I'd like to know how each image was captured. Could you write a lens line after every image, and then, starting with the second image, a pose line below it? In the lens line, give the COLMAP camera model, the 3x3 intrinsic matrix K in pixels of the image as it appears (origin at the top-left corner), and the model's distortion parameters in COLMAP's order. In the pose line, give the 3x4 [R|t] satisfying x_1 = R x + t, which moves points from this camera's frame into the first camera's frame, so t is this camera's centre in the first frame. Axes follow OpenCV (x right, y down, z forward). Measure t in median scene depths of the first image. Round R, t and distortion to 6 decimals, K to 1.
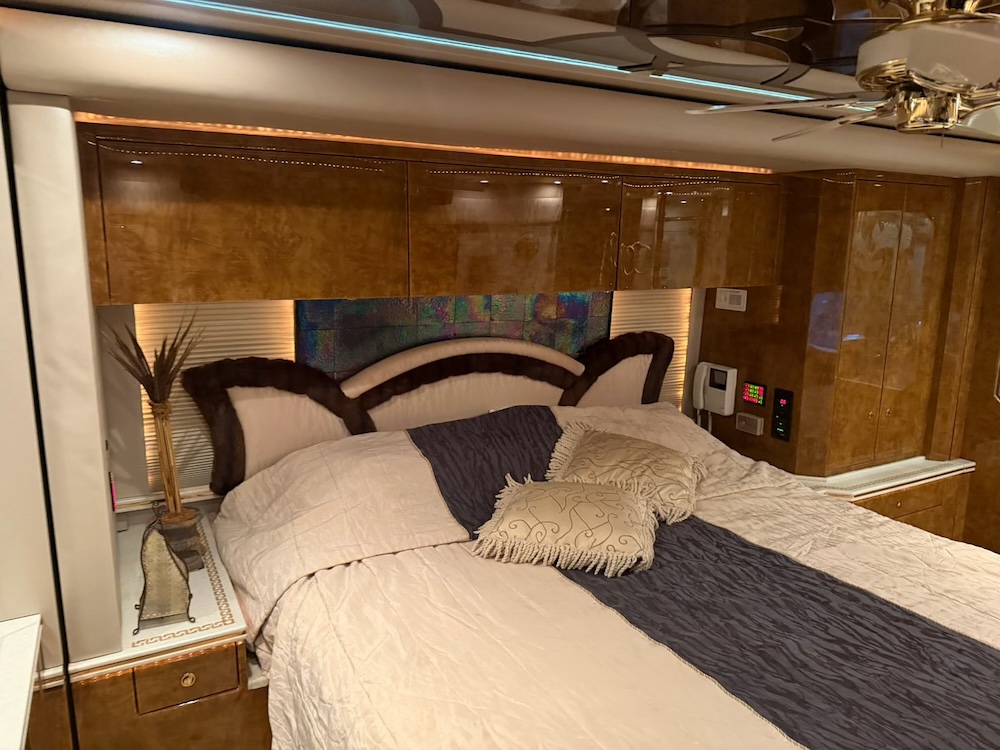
lens RADIAL K [[702.9, 0, 501.5], [0, 702.9, 379.9], [0, 0, 1]] dist [0.060560, -0.086347]
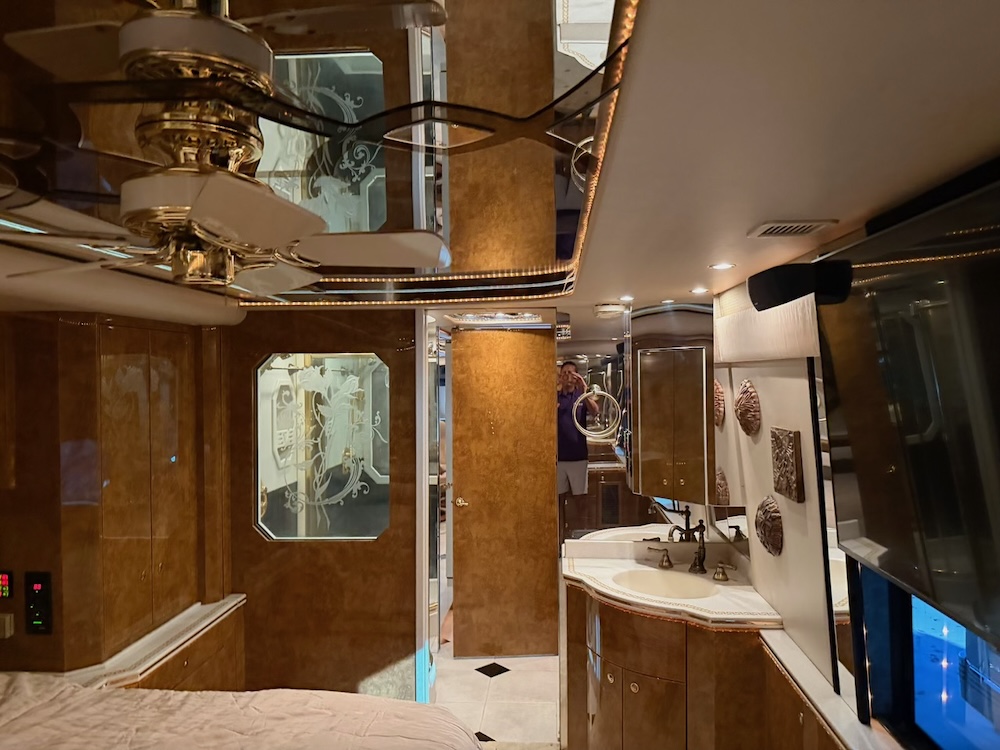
lens RADIAL K [[709.2, 0, 507.4], [0, 709.2, 373.9], [0, 0, 1]] dist [-0.003004, -0.007572]
pose [[0.536488, -0.018792, 0.843698, 0.011009], [0.182793, 0.978605, -0.094436, -0.033598], [-0.823873, 0.204886, 0.528446, 0.089429]]
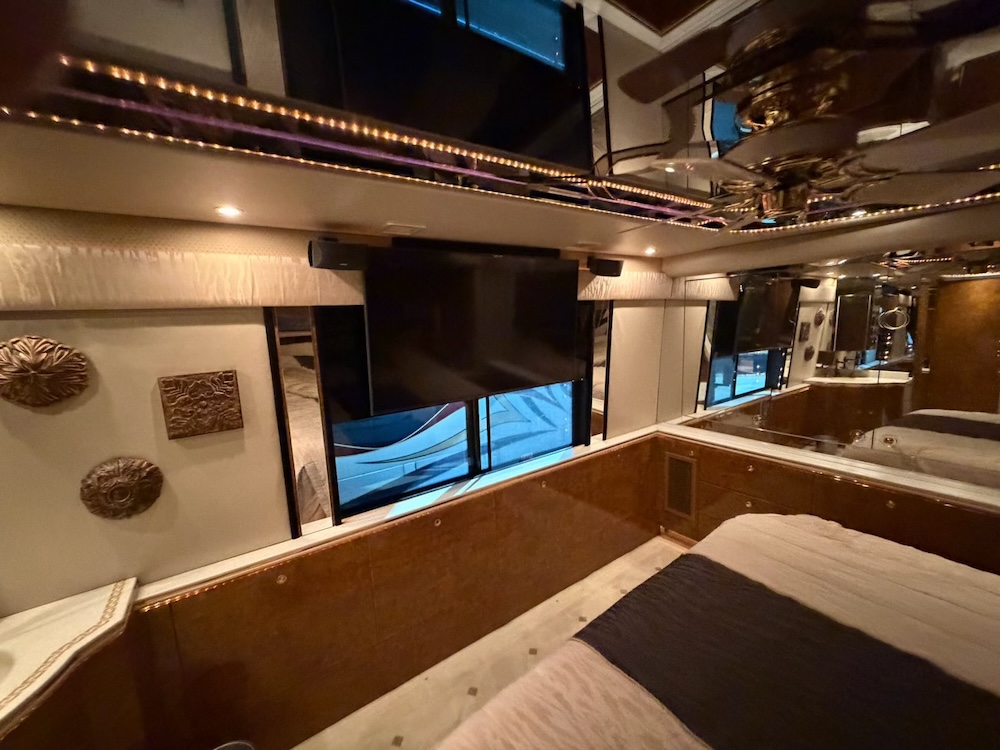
lens RADIAL K [[399.5, 0, 497.1], [0, 399.5, 376.1], [0, 0, 1]] dist [0.001402, 0.000132]
pose [[-0.994038, 0.041142, -0.100970, 0.516379], [0.004578, 0.941003, 0.338366, -0.147219], [0.108934, 0.335886, -0.935582, 0.736825]]
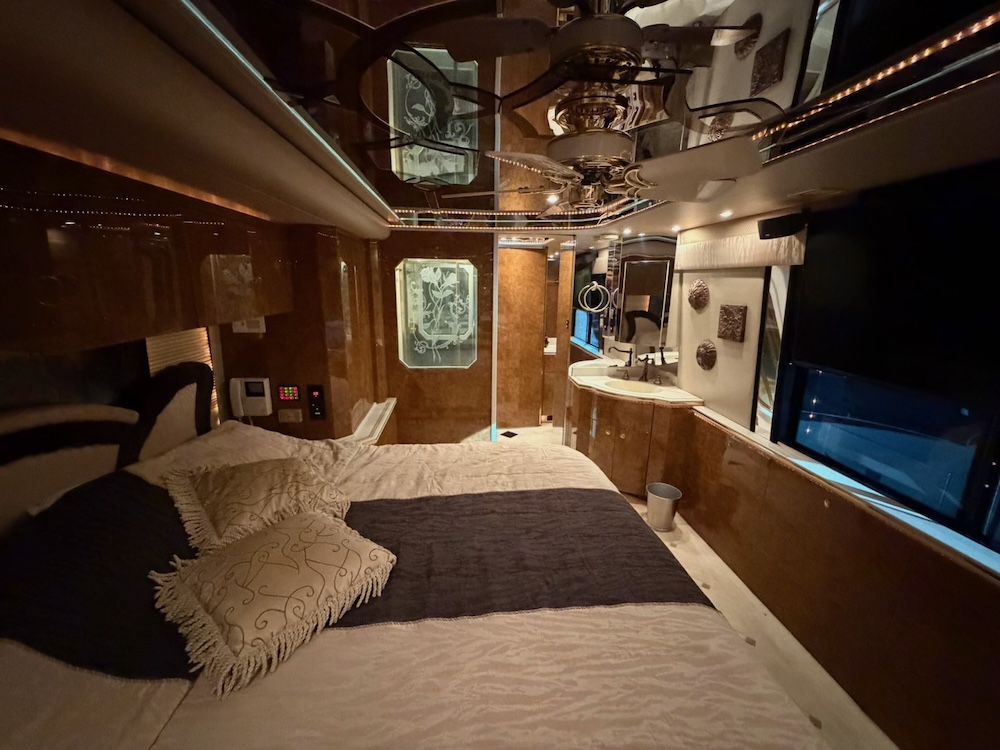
lens RADIAL K [[399.5, 0, 497.1], [0, 399.5, 376.1], [0, 0, 1]] dist [0.001402, 0.000132]
pose [[0.400553, -0.222904, 0.888747, -0.155322], [0.173786, 0.970834, 0.165168, -0.073069], [-0.899642, 0.088293, 0.427608, 0.359544]]
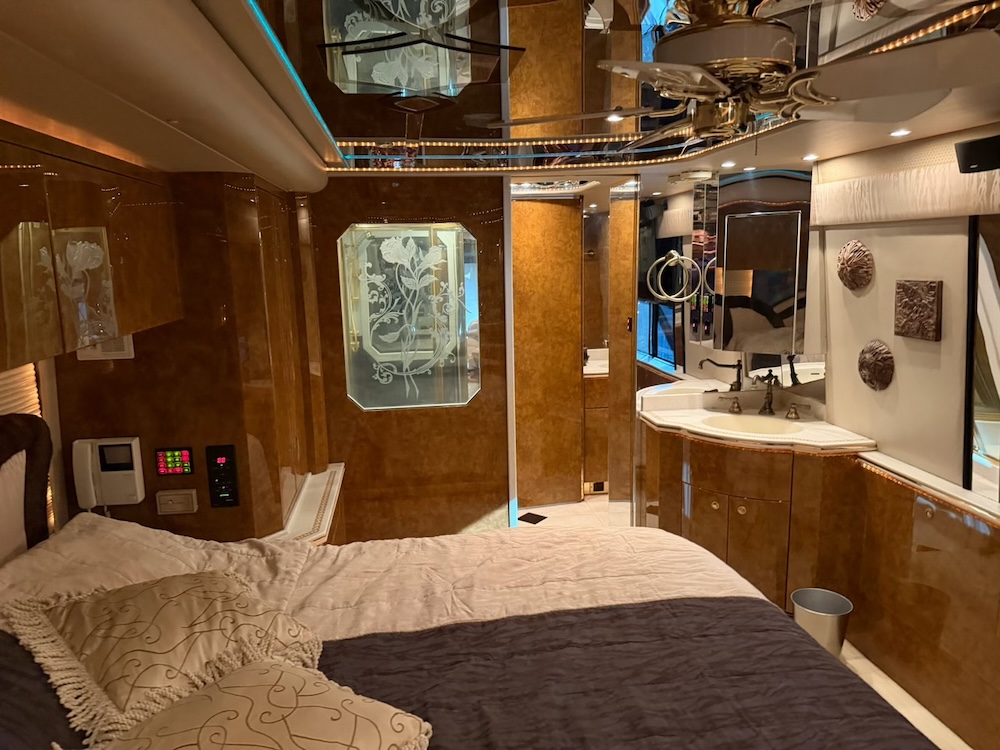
lens RADIAL K [[702.9, 0, 501.5], [0, 702.9, 379.9], [0, 0, 1]] dist [0.060560, -0.086347]
pose [[0.357439, -0.187015, 0.915021, -0.212498], [0.212244, 0.970377, 0.115419, -0.085979], [-0.909500, 0.152952, 0.386543, 0.410425]]
